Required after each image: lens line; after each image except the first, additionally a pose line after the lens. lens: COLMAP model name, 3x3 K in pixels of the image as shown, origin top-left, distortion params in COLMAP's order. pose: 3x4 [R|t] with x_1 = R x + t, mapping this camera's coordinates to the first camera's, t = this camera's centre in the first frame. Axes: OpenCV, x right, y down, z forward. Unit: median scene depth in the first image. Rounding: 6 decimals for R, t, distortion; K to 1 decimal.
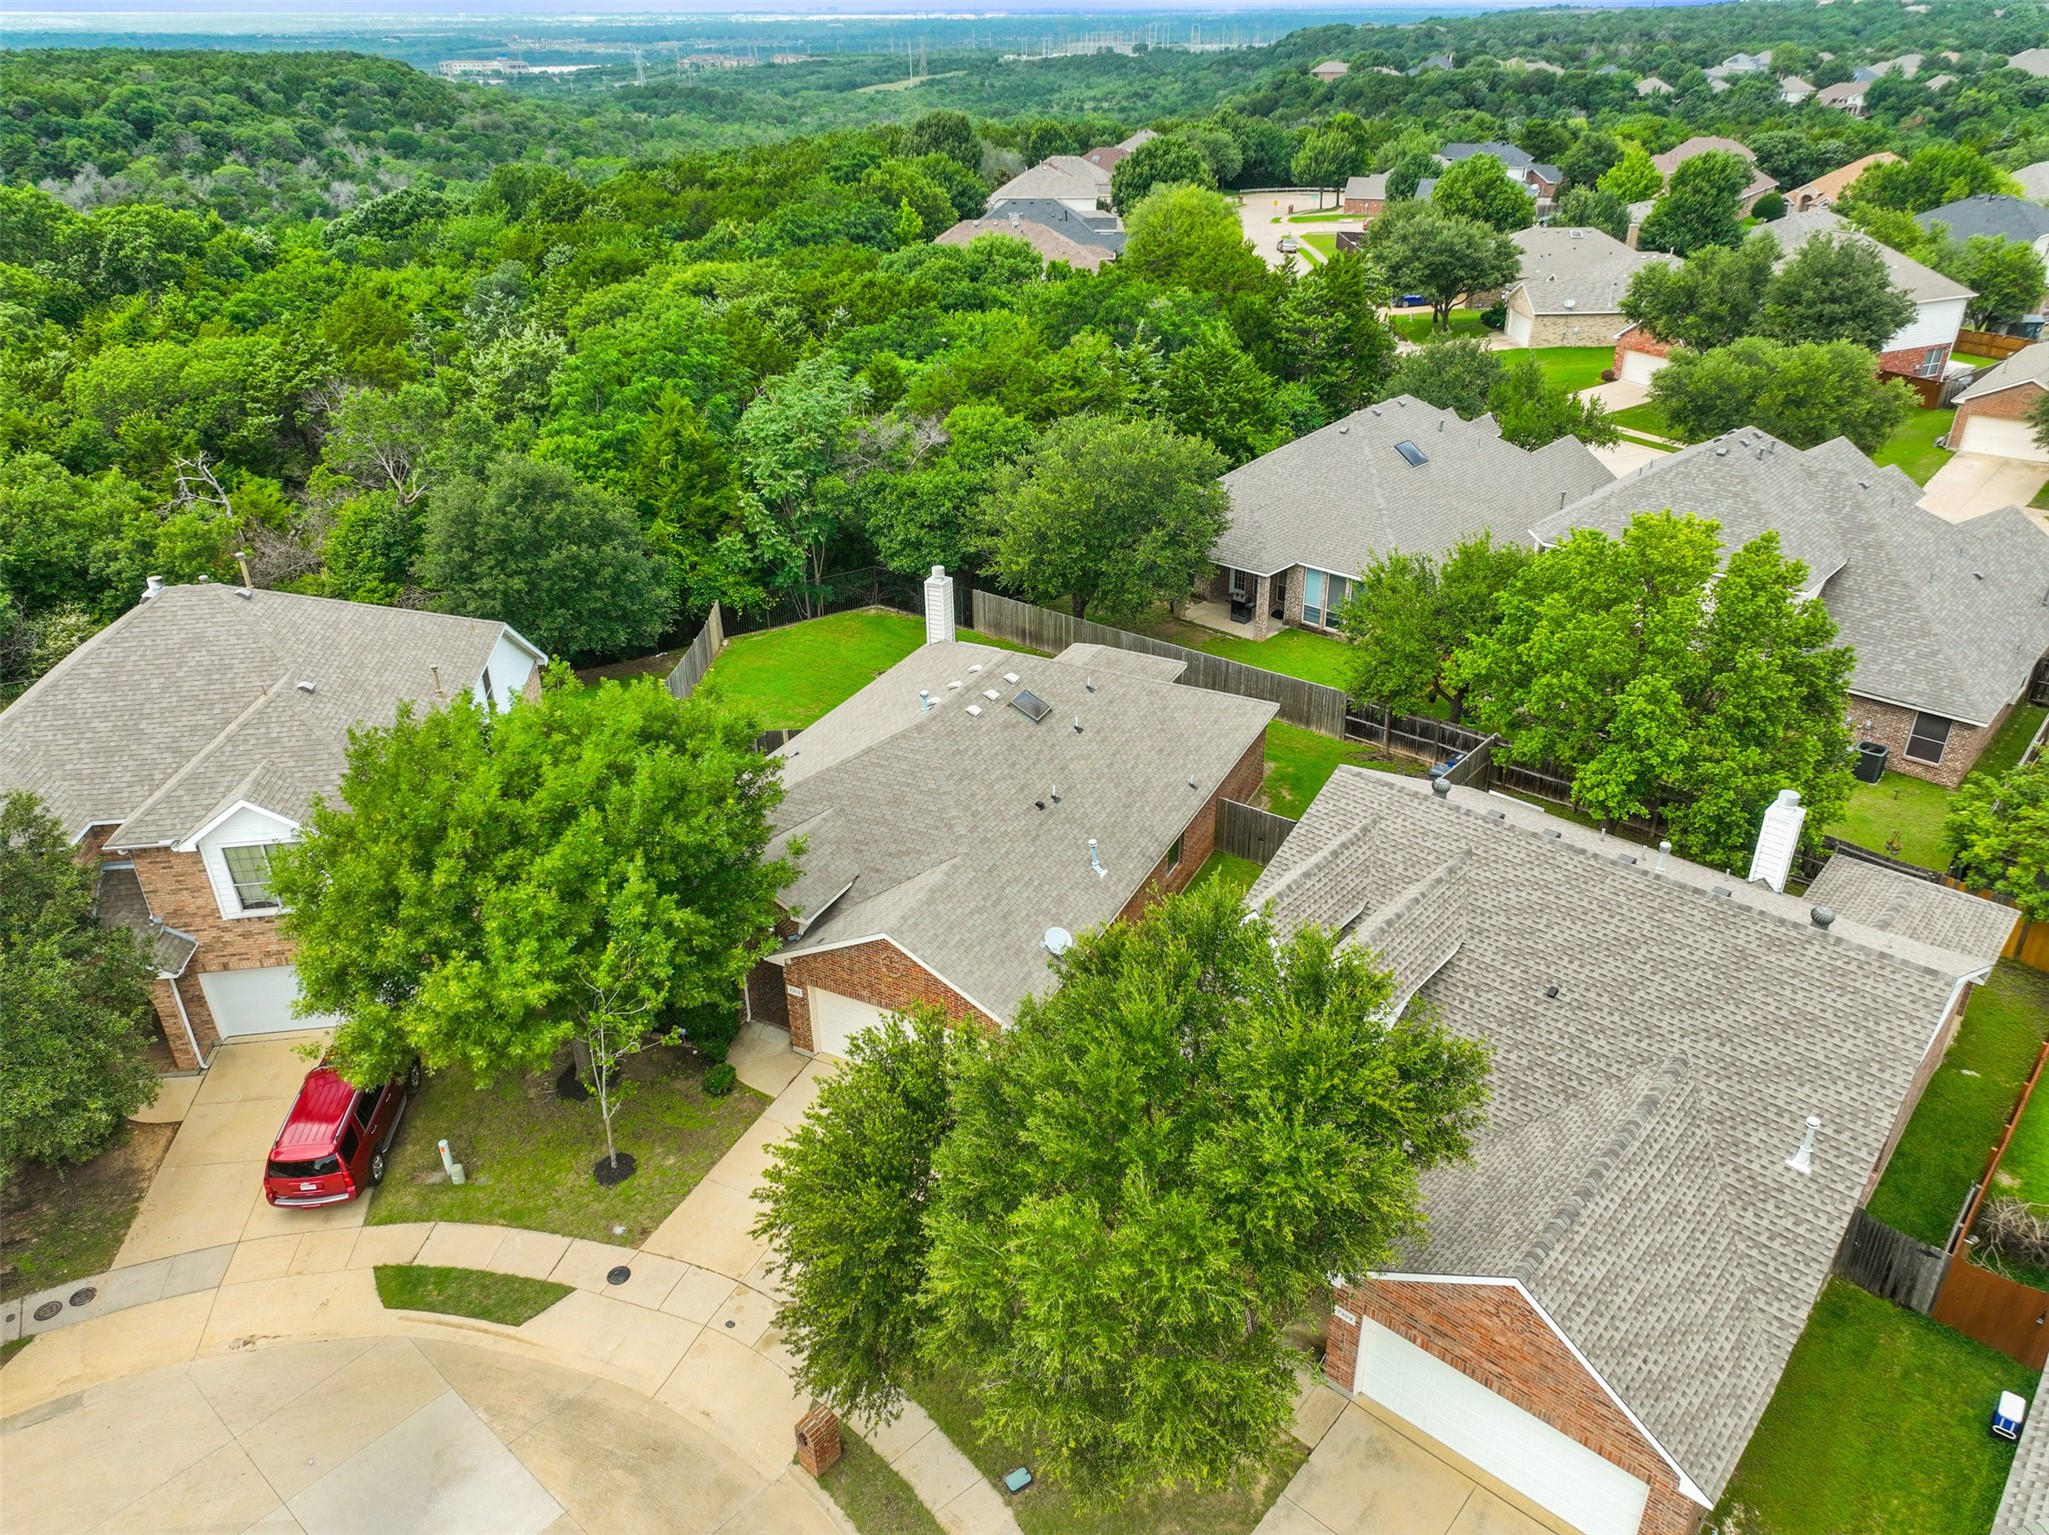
lens RADIAL K [[1417.1, 0, 1024.5], [0, 1417.1, 767.5], [0, 0, 1]] dist [0.003629, 0.002572]
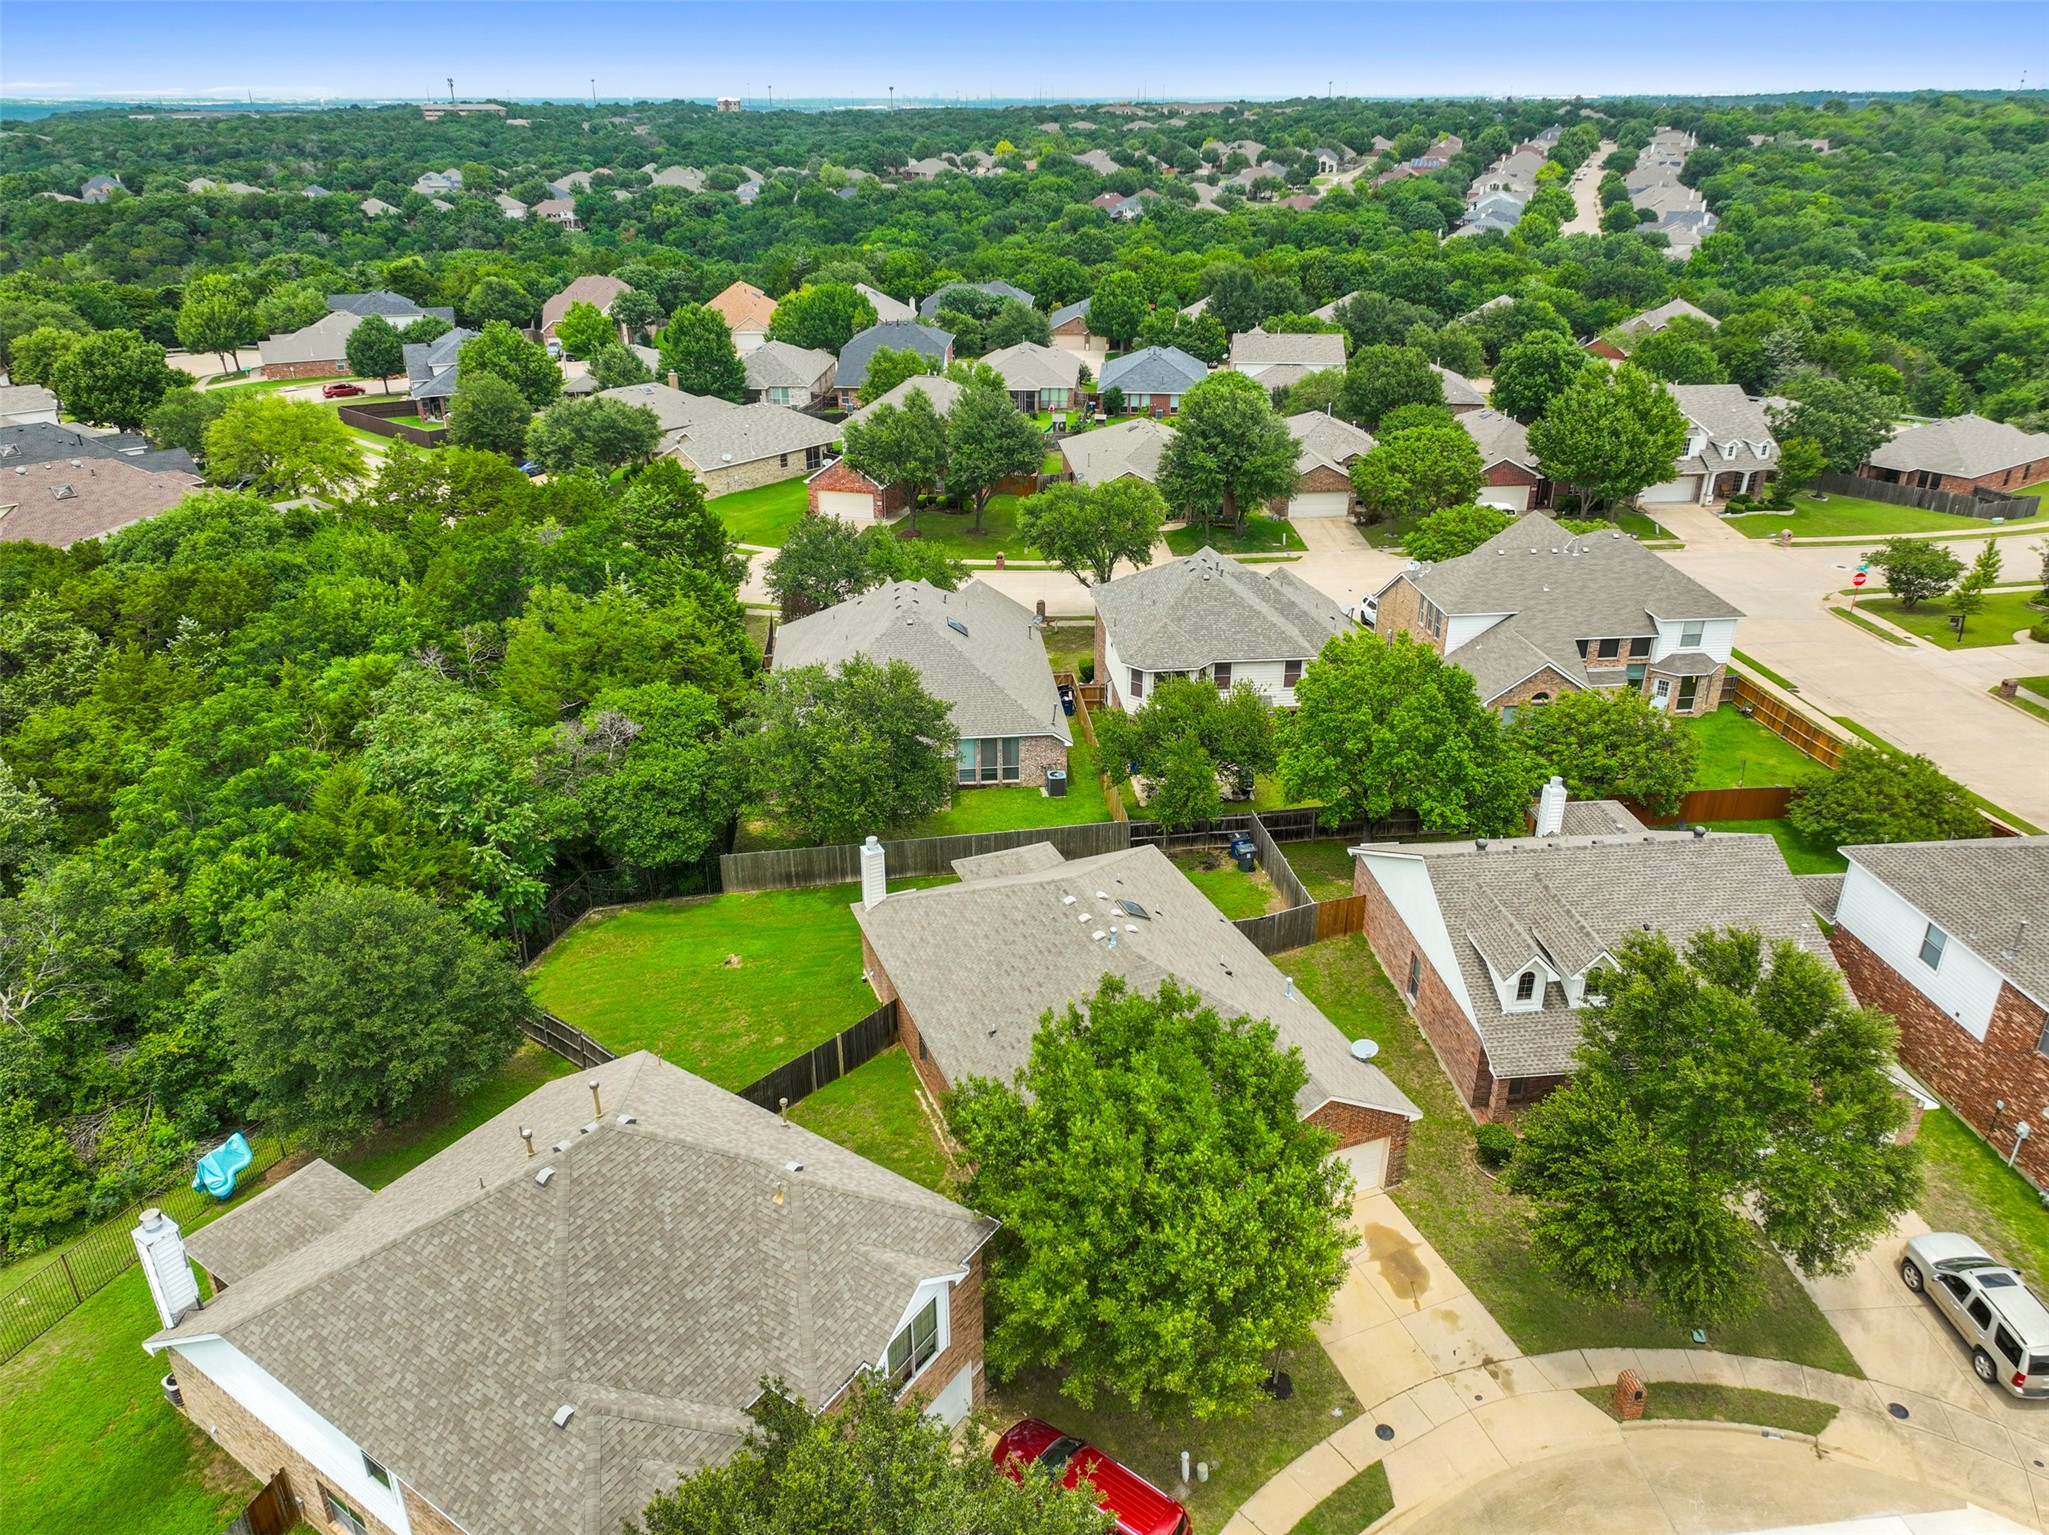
lens RADIAL K [[1417.1, 0, 1024.5], [0, 1417.1, 767.5], [0, 0, 1]] dist [0.003629, 0.002572]
pose [[0.667315, -0.307506, 0.678330, -0.564975], [0.345991, 0.934535, 0.083277, -0.194297], [-0.659531, 0.179124, 0.730023, 0.095414]]
